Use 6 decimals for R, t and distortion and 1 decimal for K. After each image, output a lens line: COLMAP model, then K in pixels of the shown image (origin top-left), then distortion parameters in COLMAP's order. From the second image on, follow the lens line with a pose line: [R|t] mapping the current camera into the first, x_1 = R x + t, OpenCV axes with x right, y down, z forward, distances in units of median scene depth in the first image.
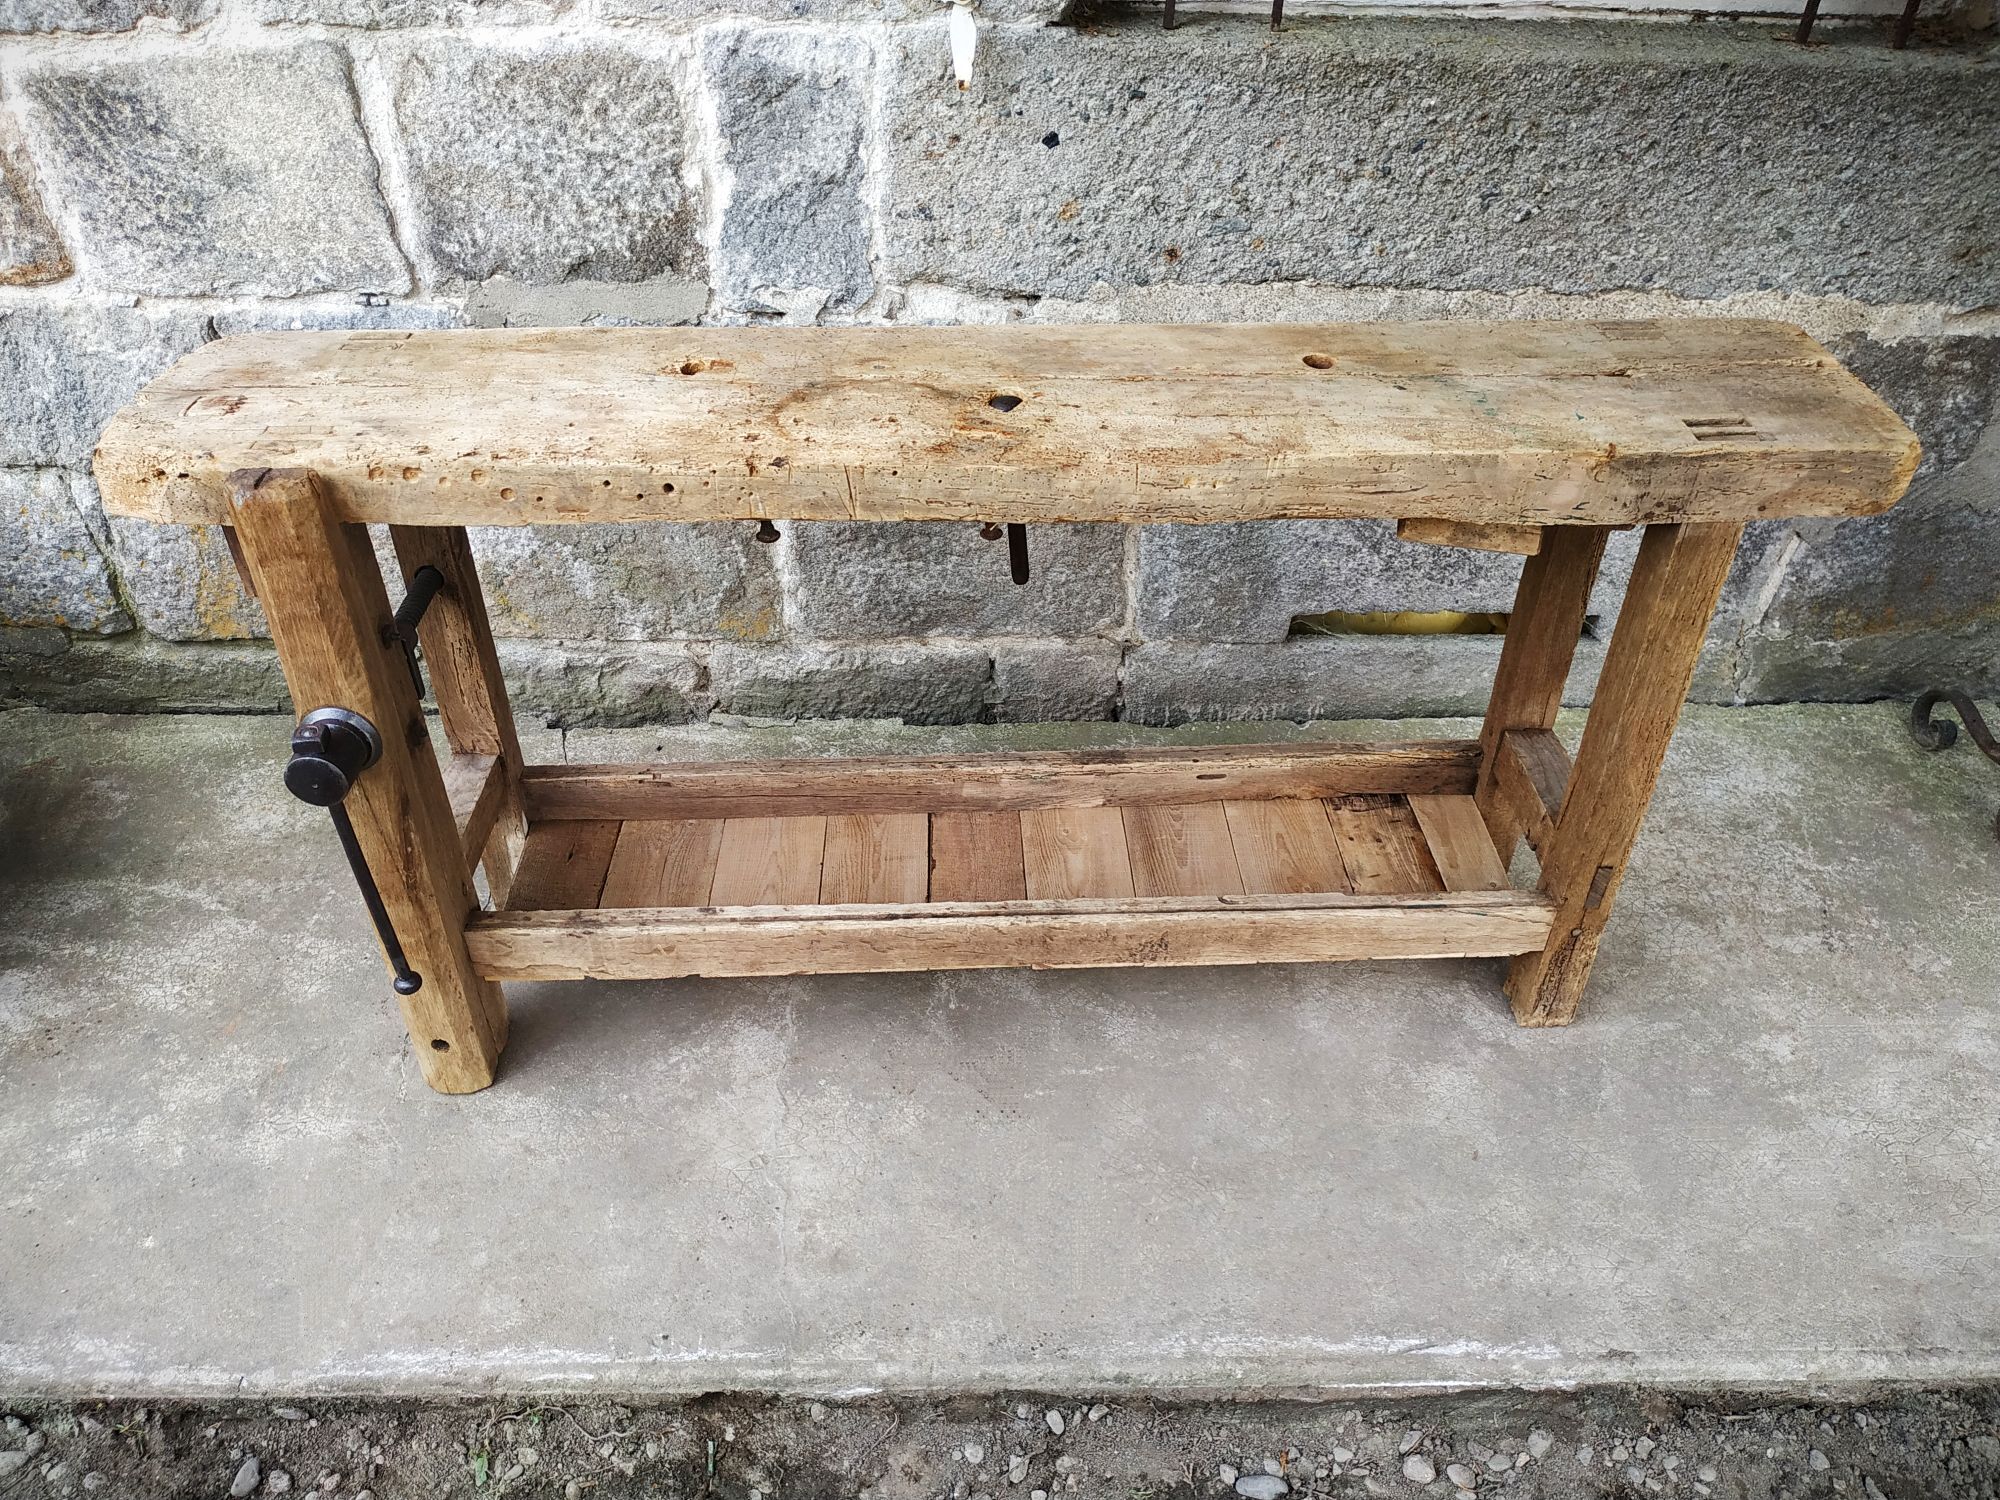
lens RADIAL K [[1447.3, 0, 996.8], [0, 1447.3, 762.4], [0, 0, 1]] dist [0.020792, -0.039240]
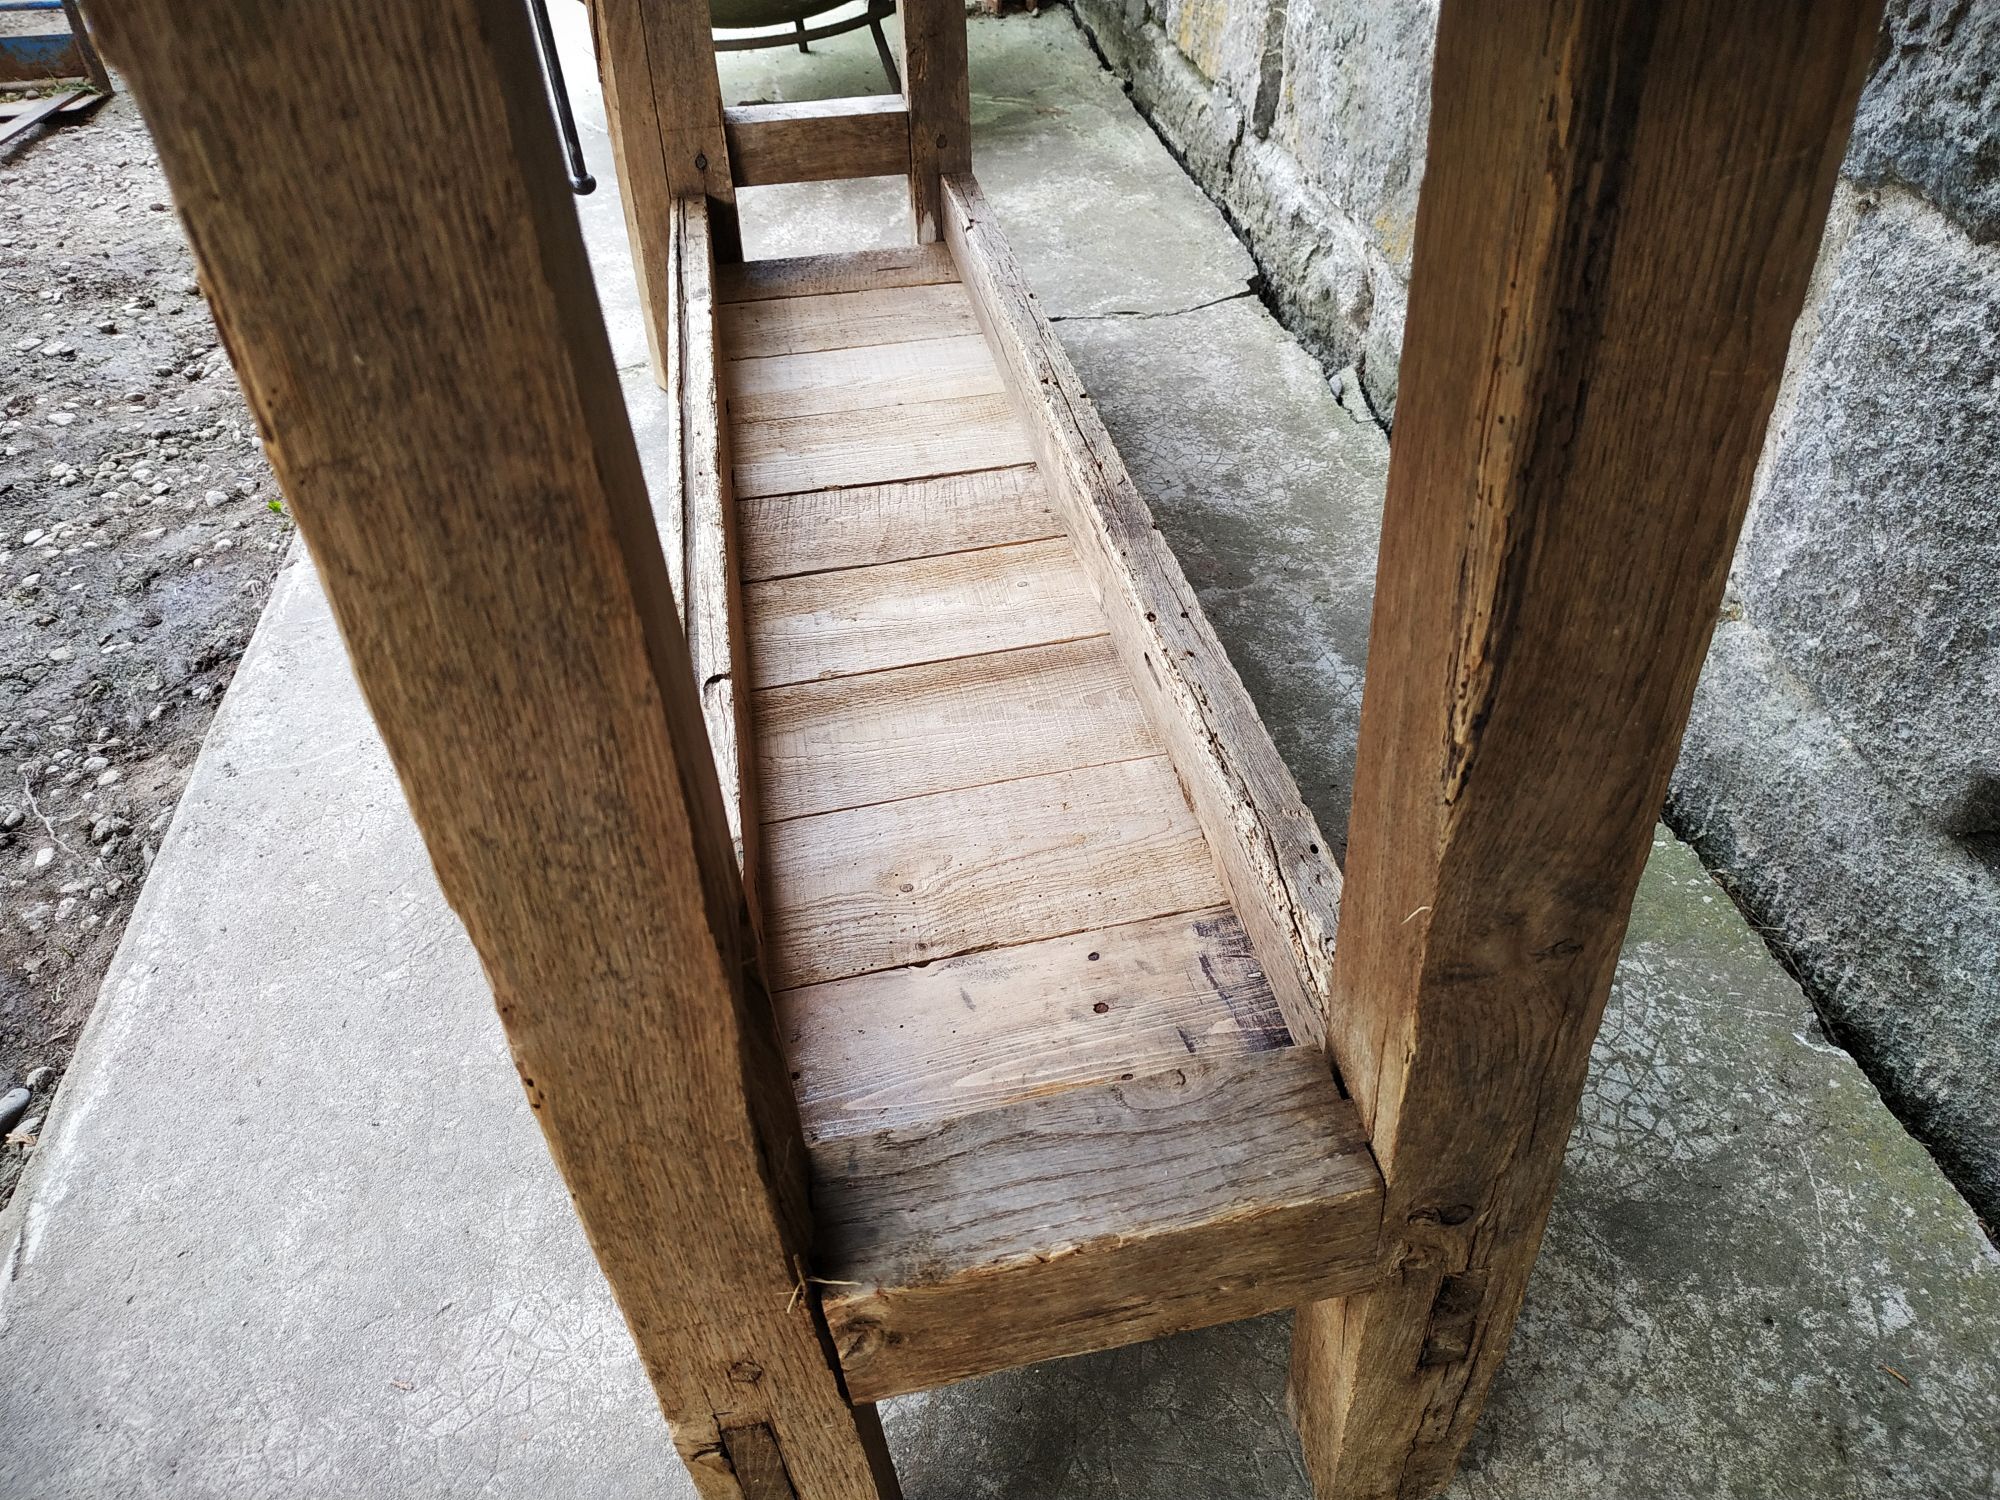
lens RADIAL K [[1447.3, 0, 996.8], [0, 1447.3, 762.4], [0, 0, 1]] dist [0.020792, -0.039240]
pose [[0.136068, 0.623297, -0.770056, 0.523025], [-0.564009, 0.687764, 0.457028, -0.153938], [0.814481, 0.372132, 0.445128, 0.791897]]
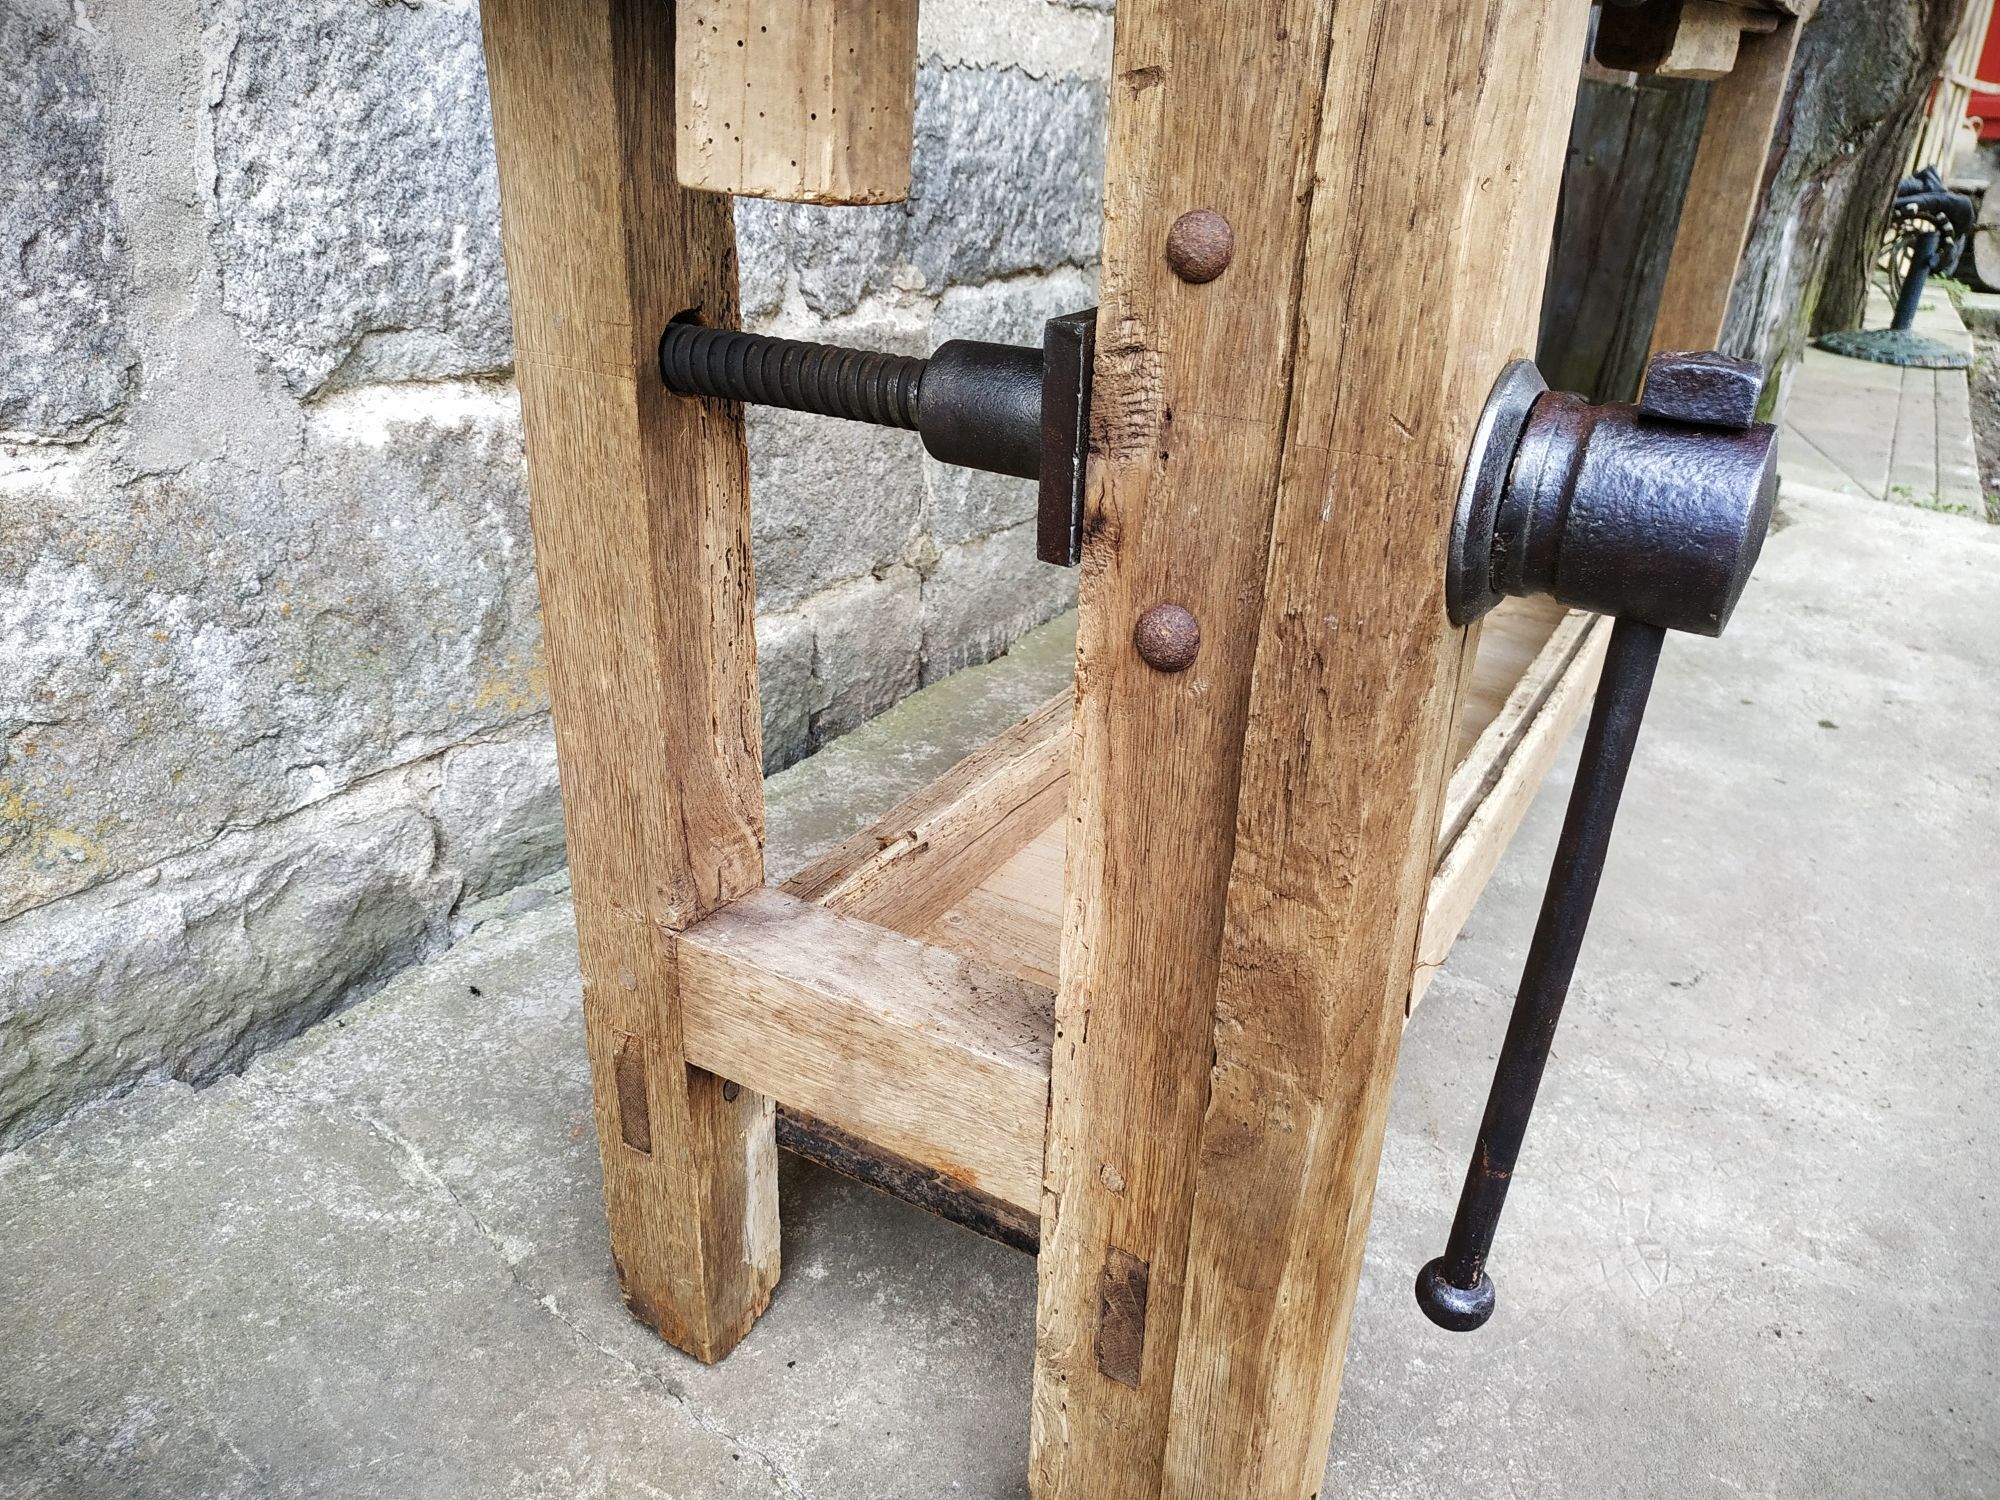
lens RADIAL K [[1463.0, 0, 992.0], [0, 1463.0, 757.8], [0, 0, 1]] dist [-0.022714, 0.011027]
pose [[0.536054, -0.339002, 0.773126, -0.579542], [0.477664, 0.876923, 0.053322, -0.025250], [-0.696048, 0.340711, 0.632007, 0.686502]]
